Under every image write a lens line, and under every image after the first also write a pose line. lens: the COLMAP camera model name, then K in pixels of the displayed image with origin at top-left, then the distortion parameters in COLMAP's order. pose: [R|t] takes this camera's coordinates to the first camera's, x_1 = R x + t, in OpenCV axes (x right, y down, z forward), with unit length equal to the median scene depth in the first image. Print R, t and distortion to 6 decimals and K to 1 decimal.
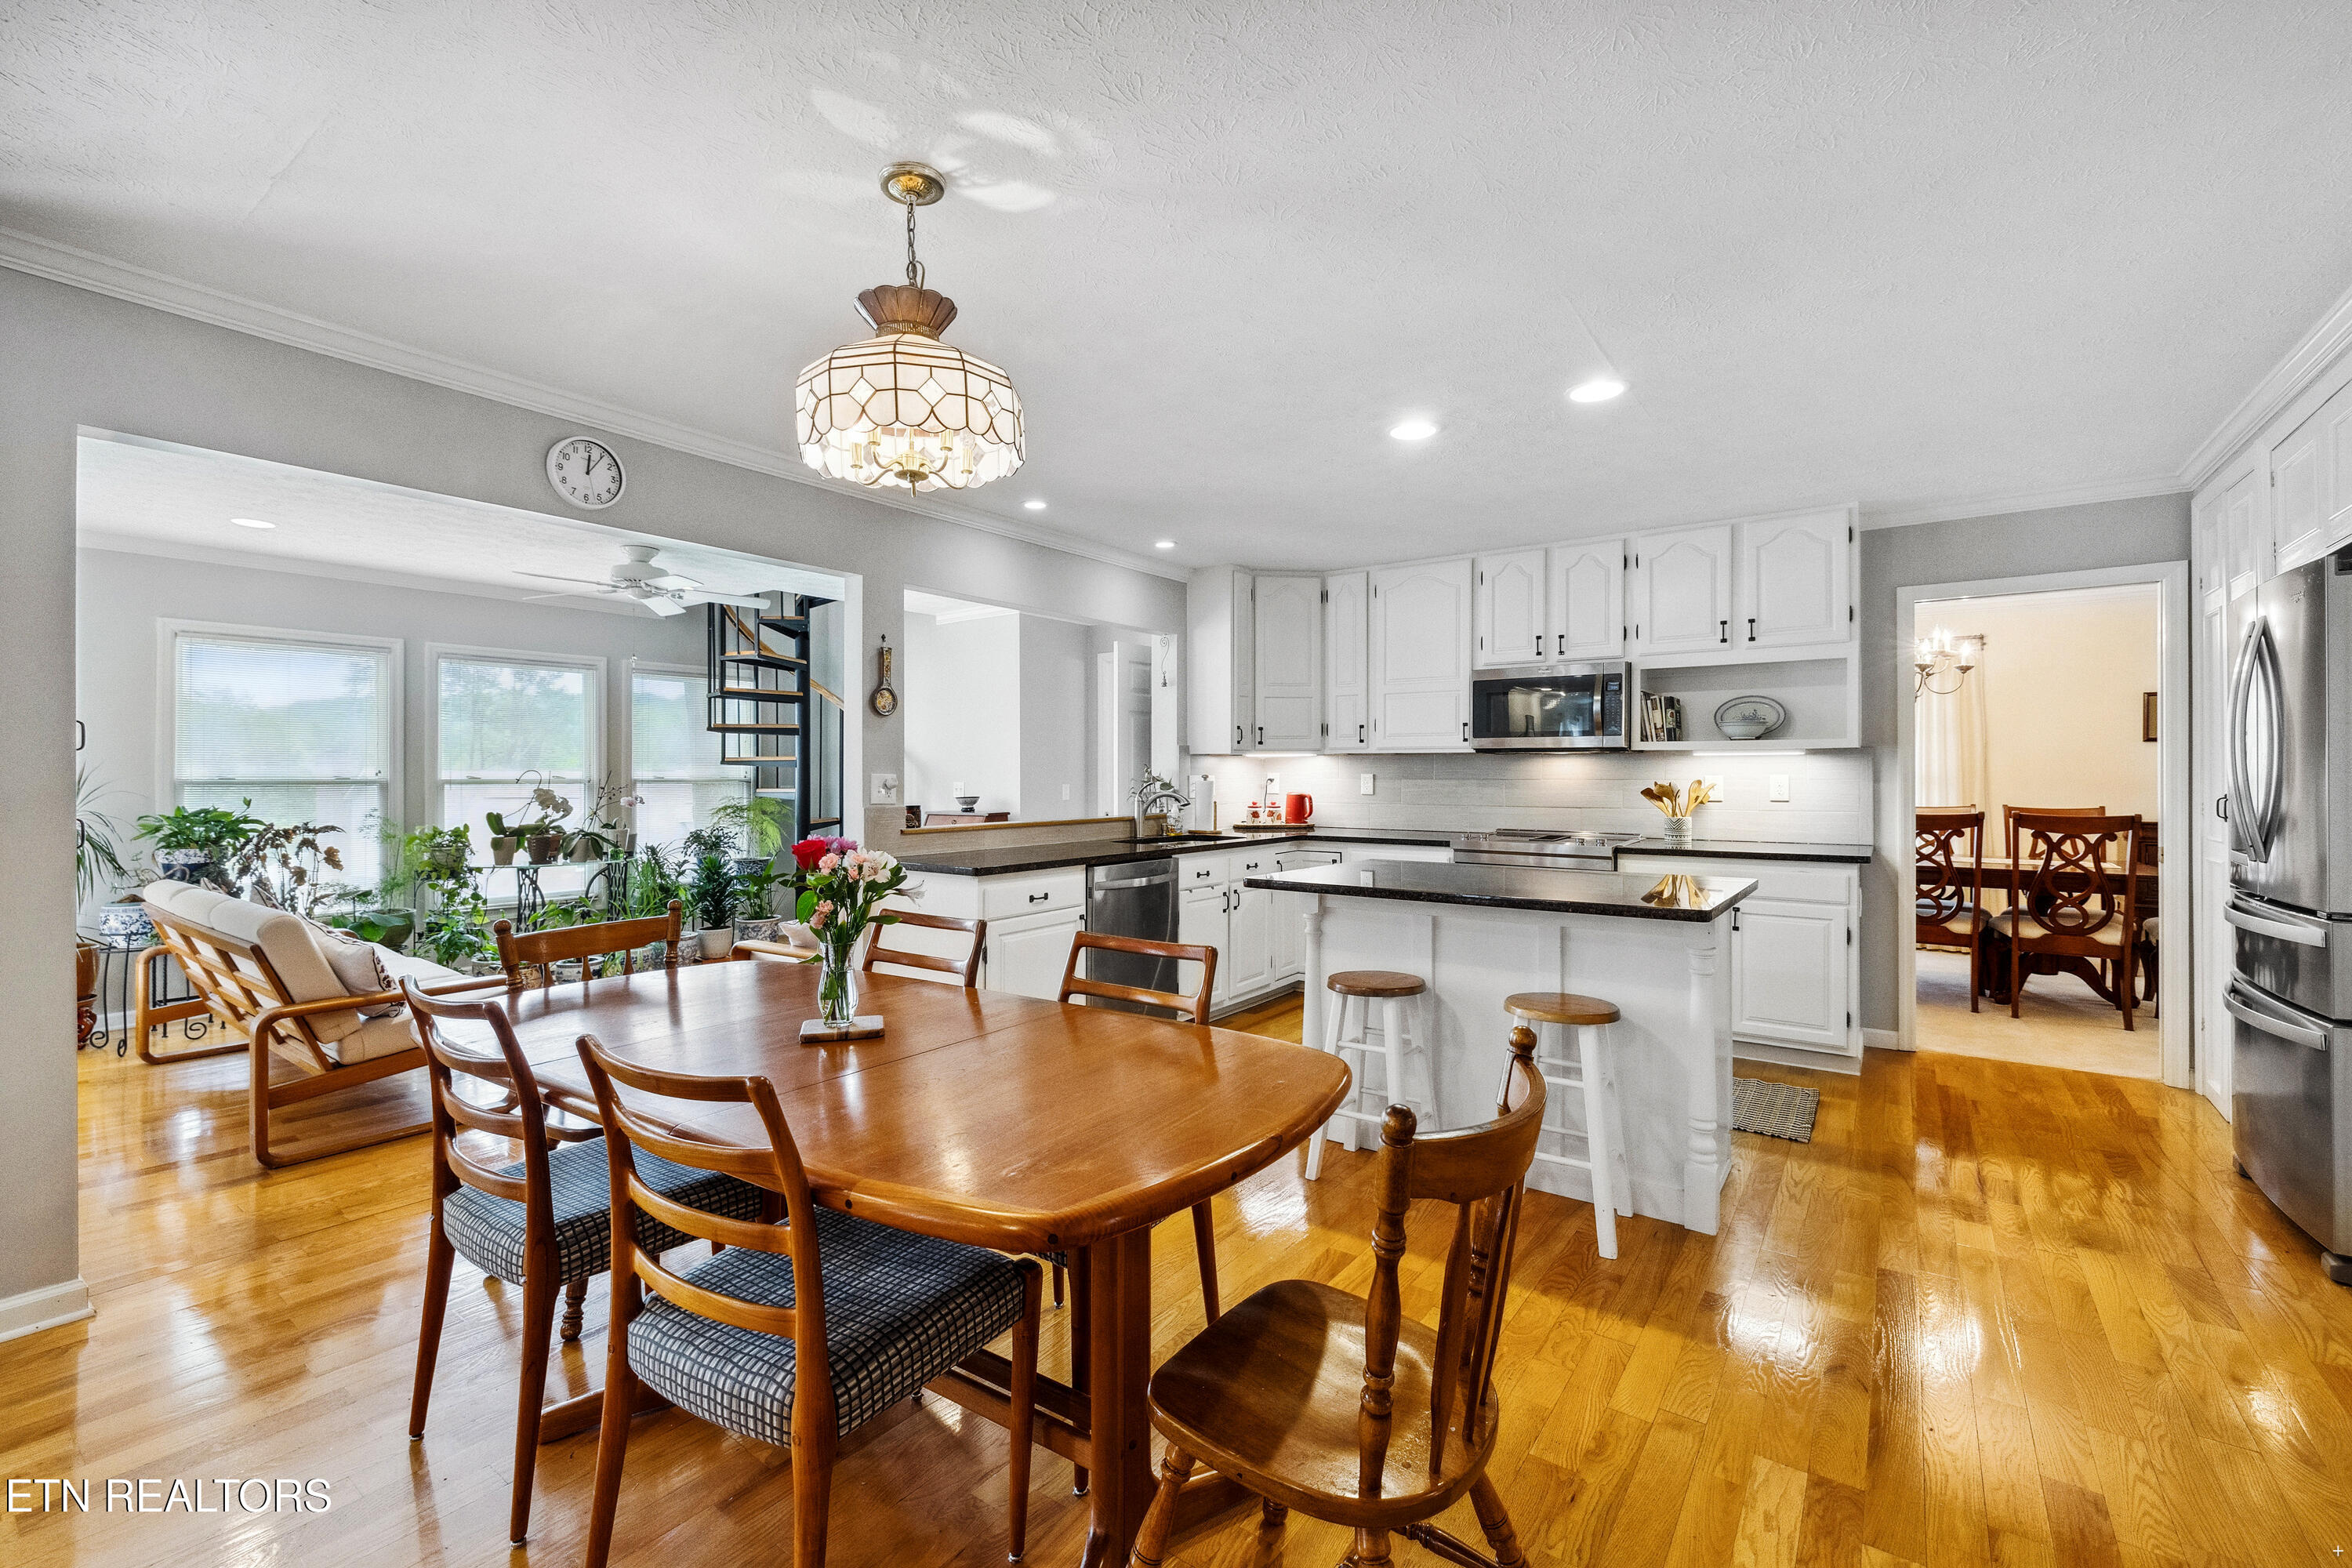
lens RADIAL K [[1014.0, 0, 1164.1], [0, 1014.0, 769.3], [0, 0, 1]] dist [0.003290, 0.000949]
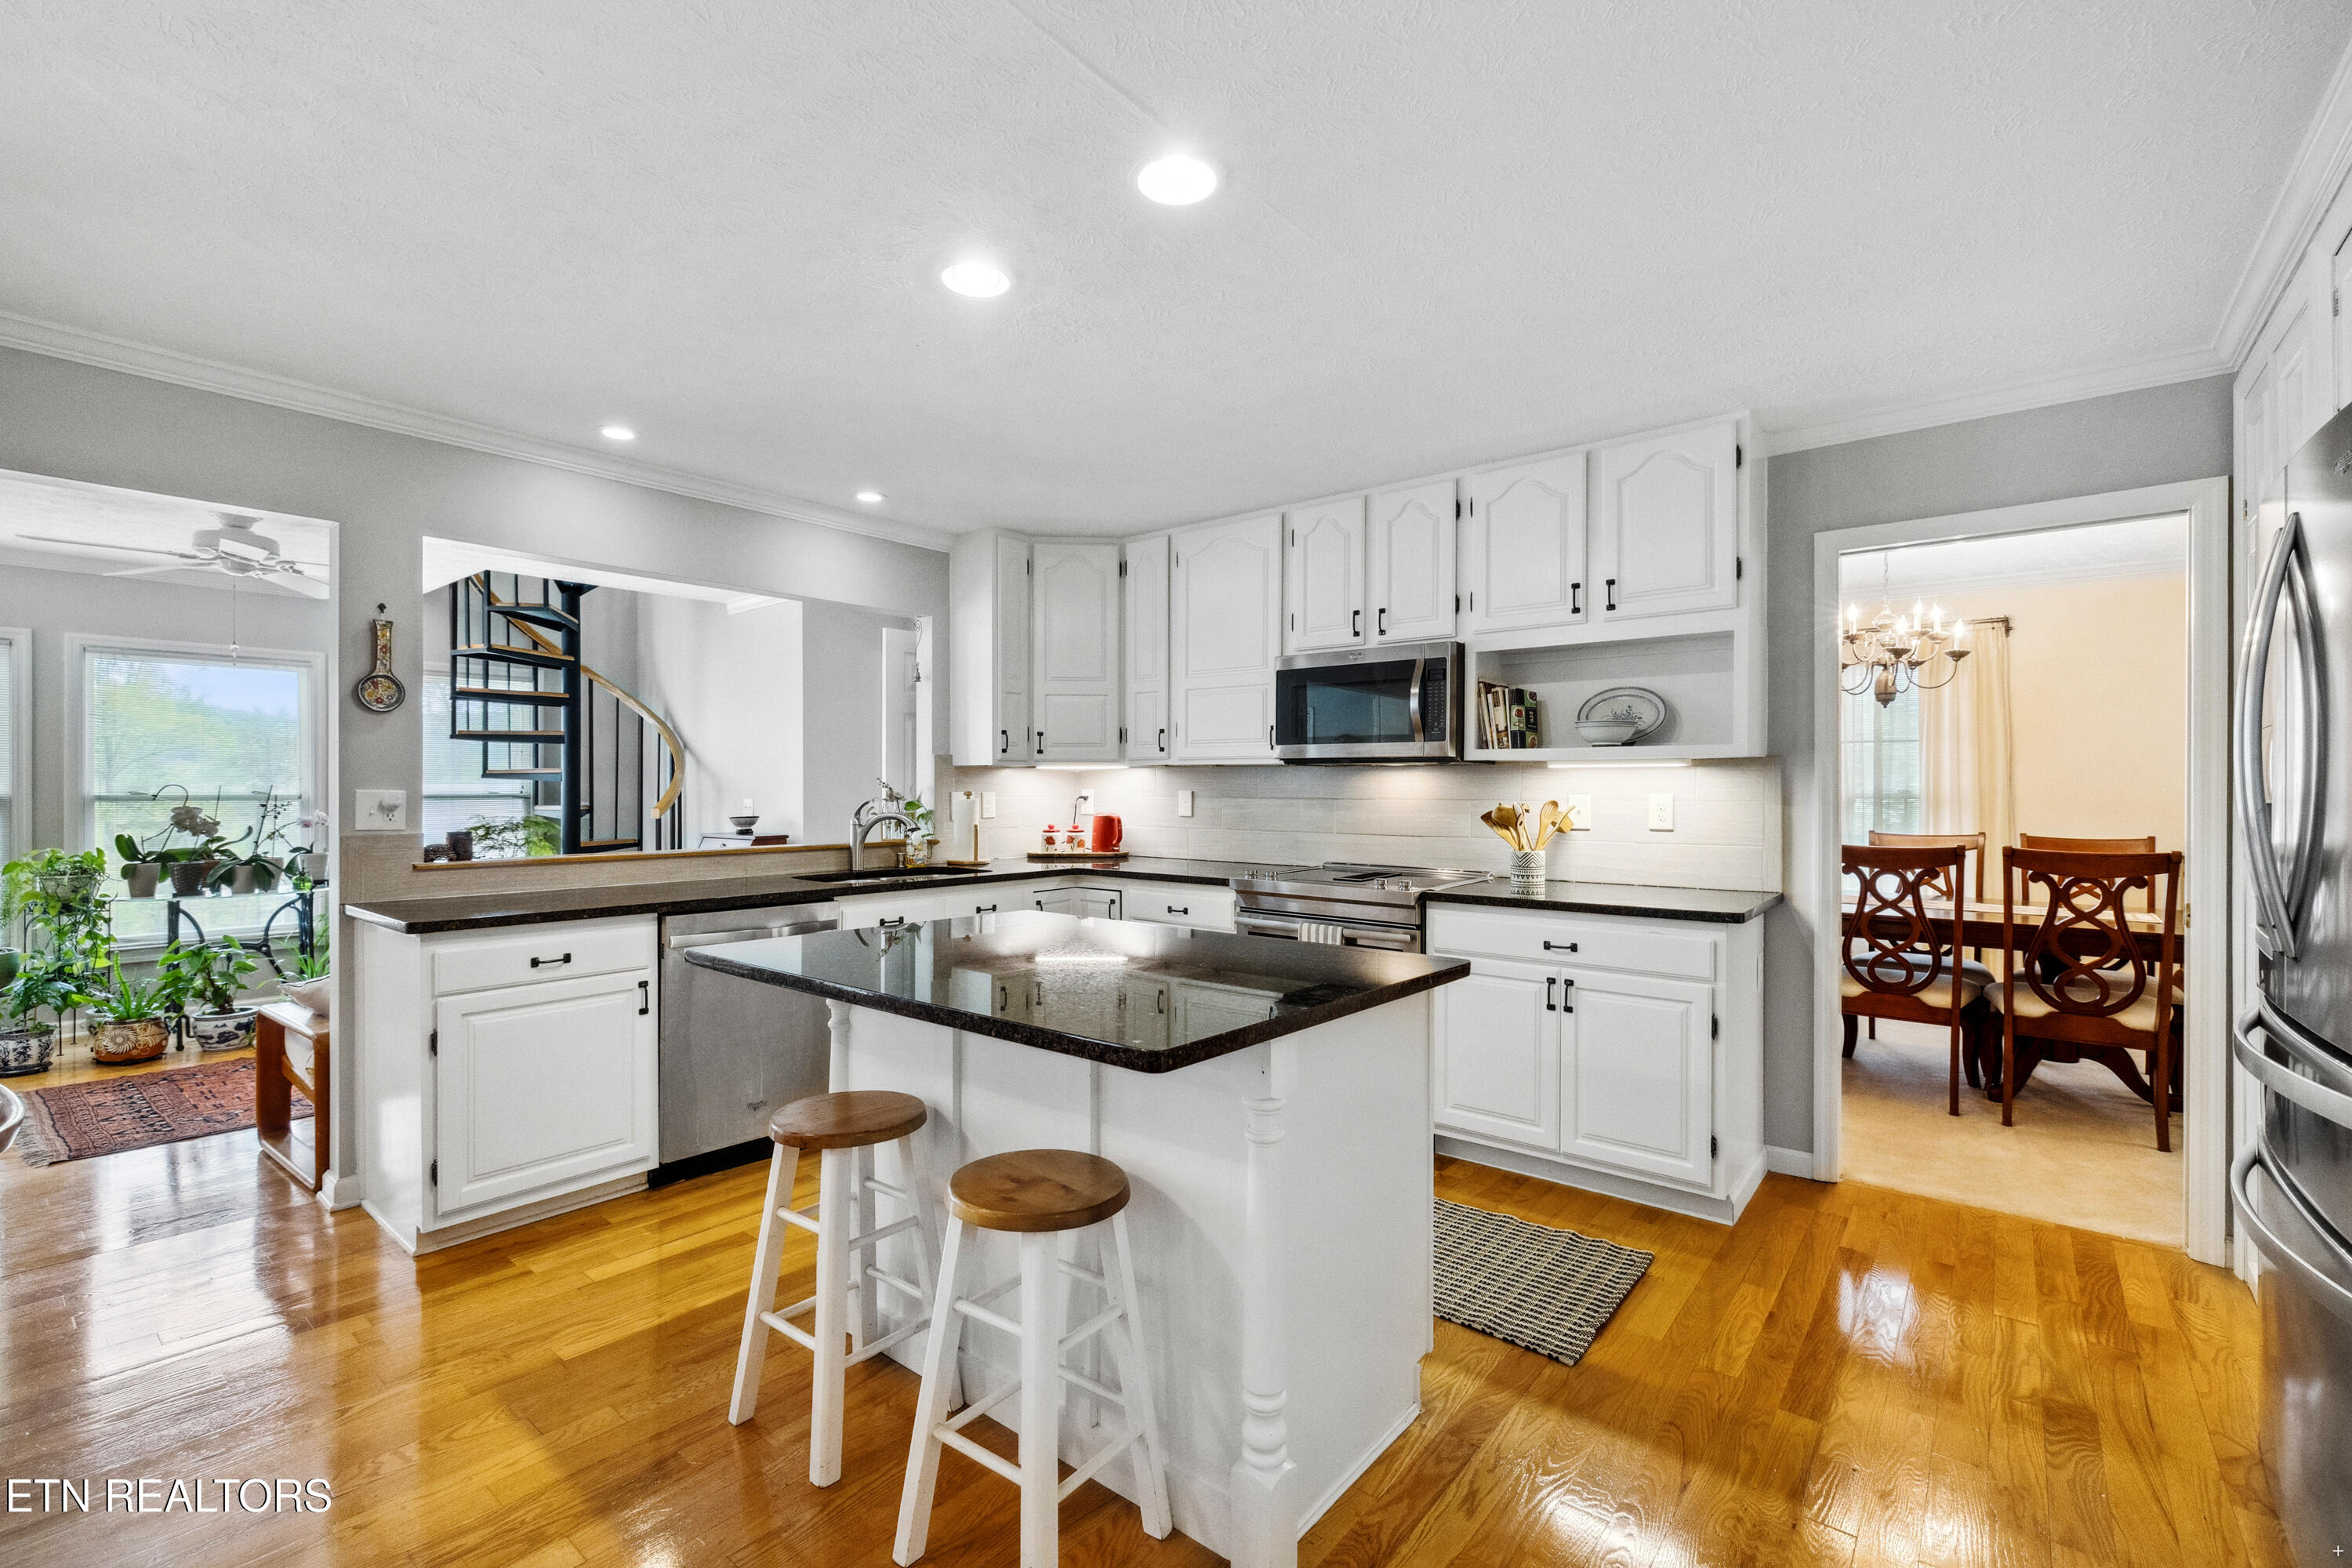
lens RADIAL K [[1014.0, 0, 1186.1], [0, 1014.0, 787.9], [0, 0, 1]] dist [0.003290, 0.000949]
pose [[0.998222, 0.002046, -0.059568, 0.282138], [-0.001827, 0.999991, 0.003726, -0.000927], [0.059575, -0.003611, 0.998217, 0.226592]]
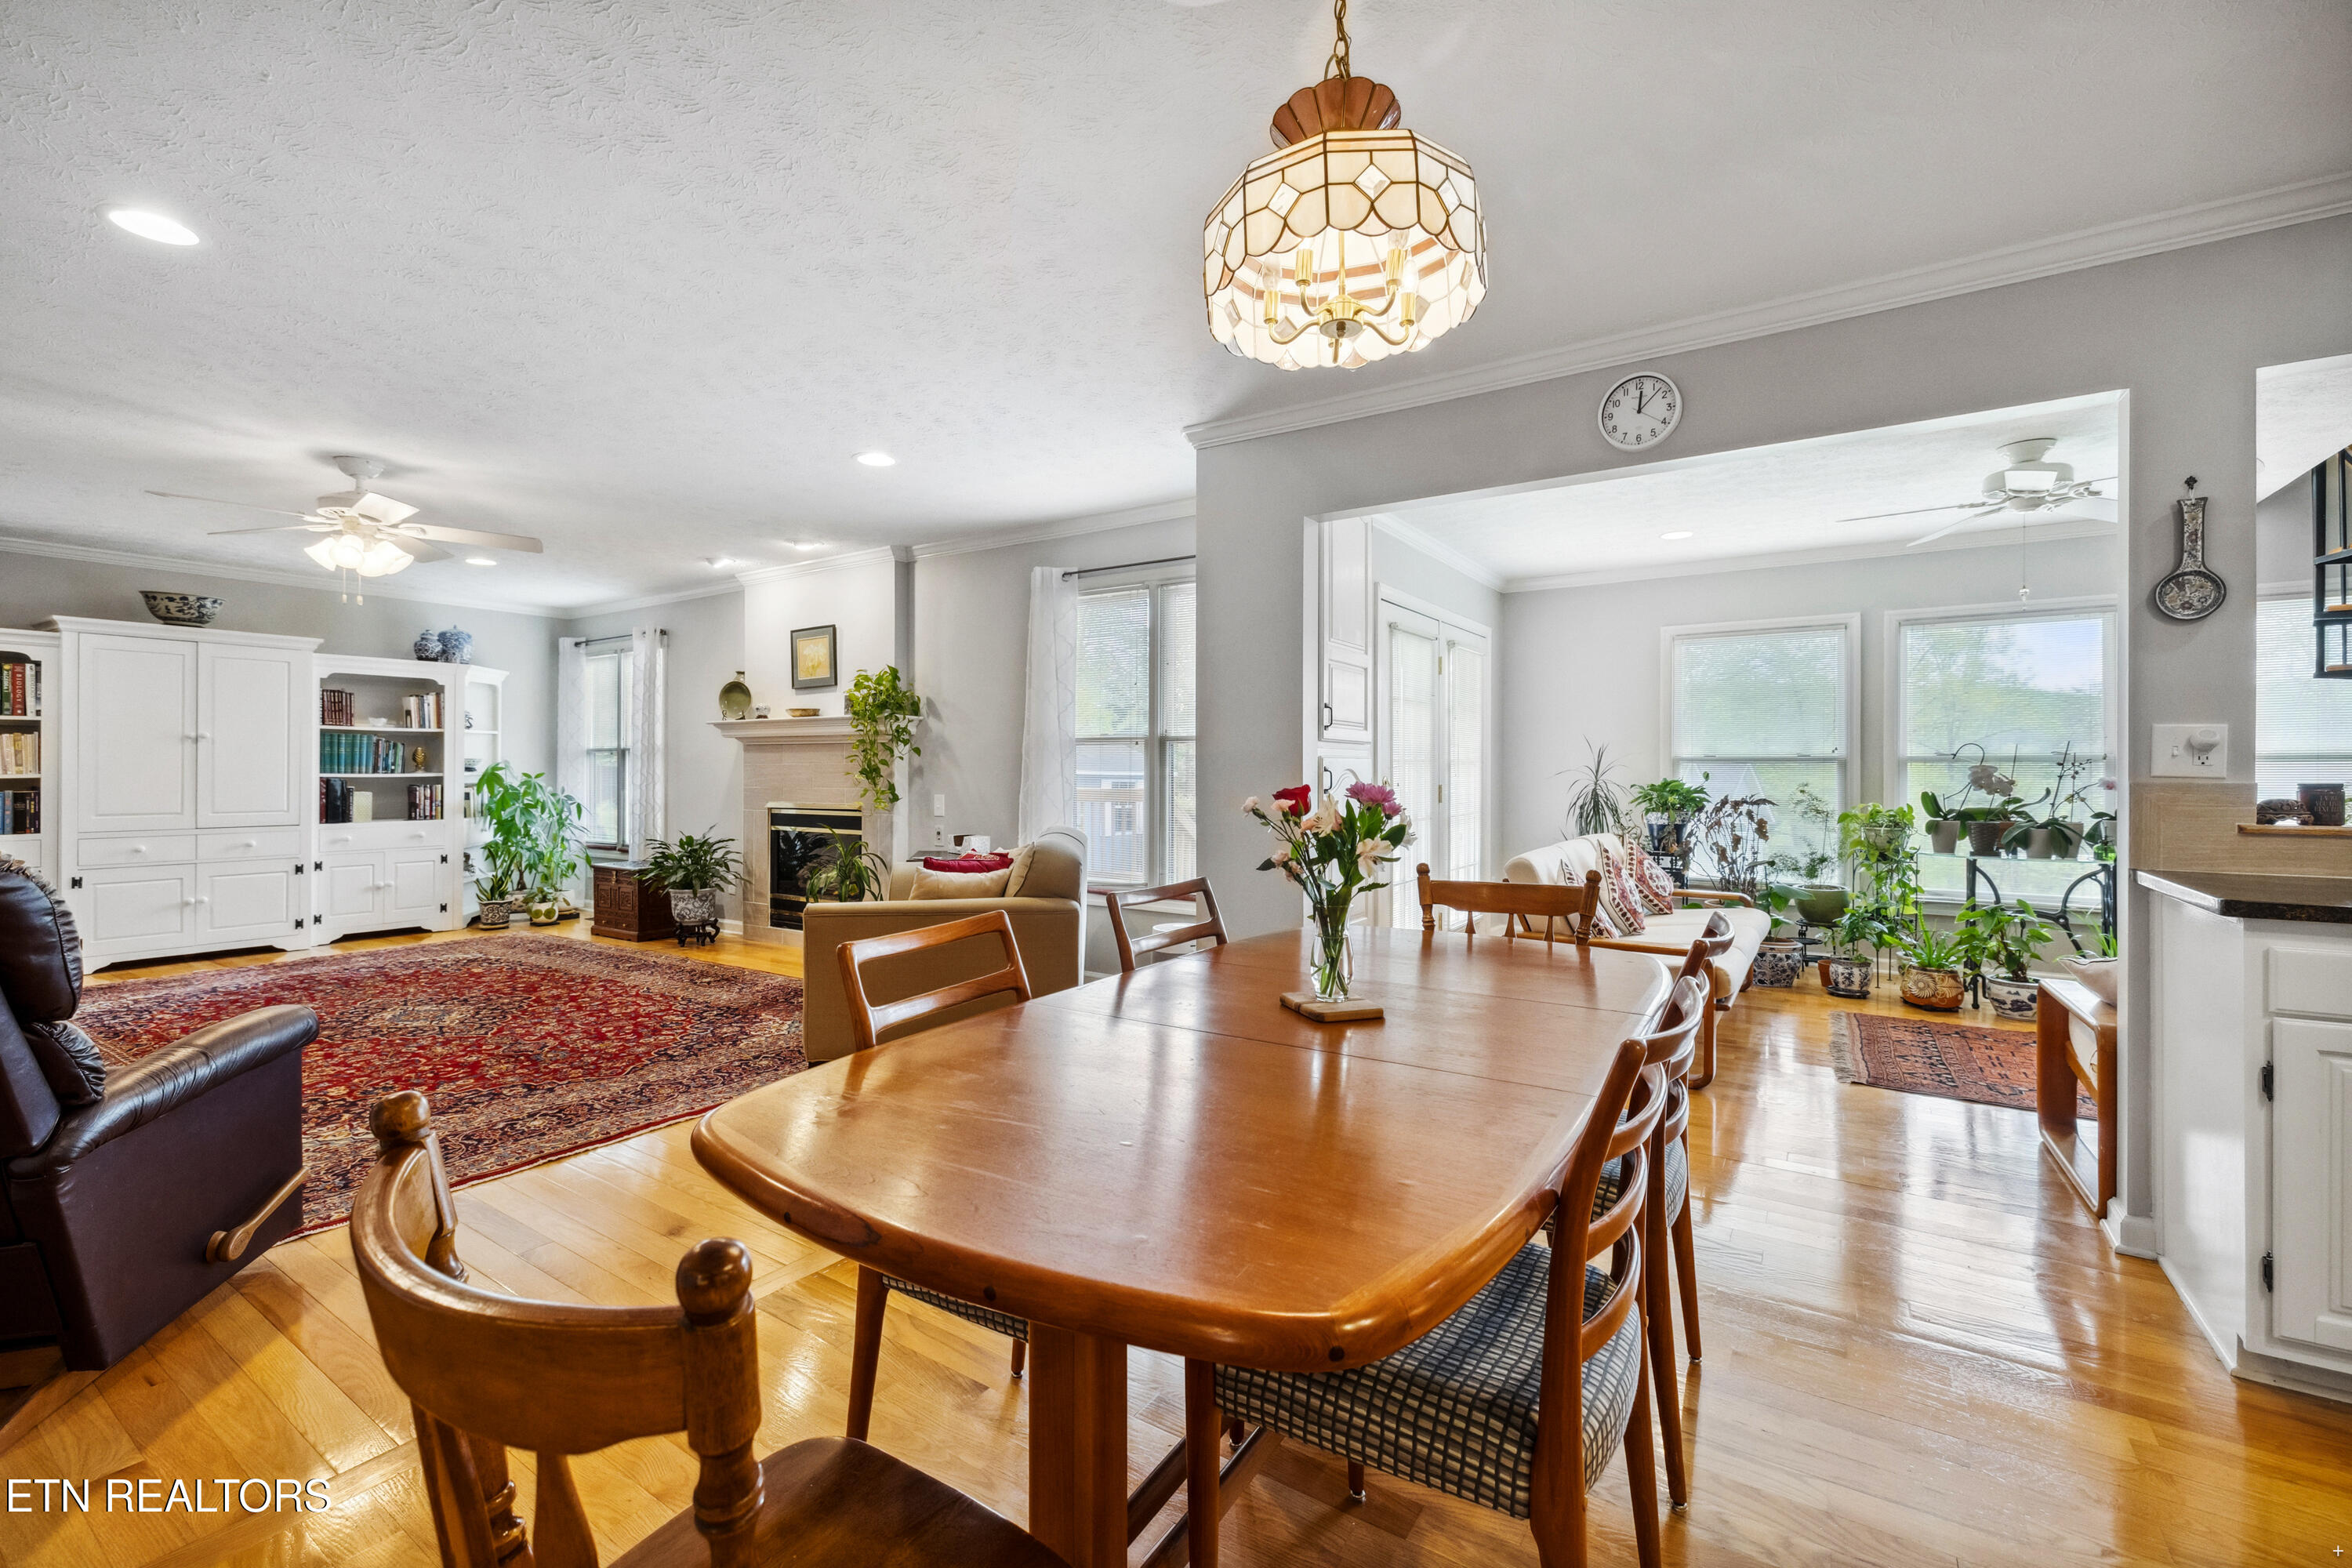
lens RADIAL K [[1014.0, 0, 1150.1], [0, 1014.0, 774.3], [0, 0, 1]] dist [0.003290, 0.000949]
pose [[0.028620, 0.005371, -0.999576, 0.214946], [0.004070, 0.999977, 0.005490, 0.020897], [0.999582, -0.004225, 0.028597, 0.317973]]
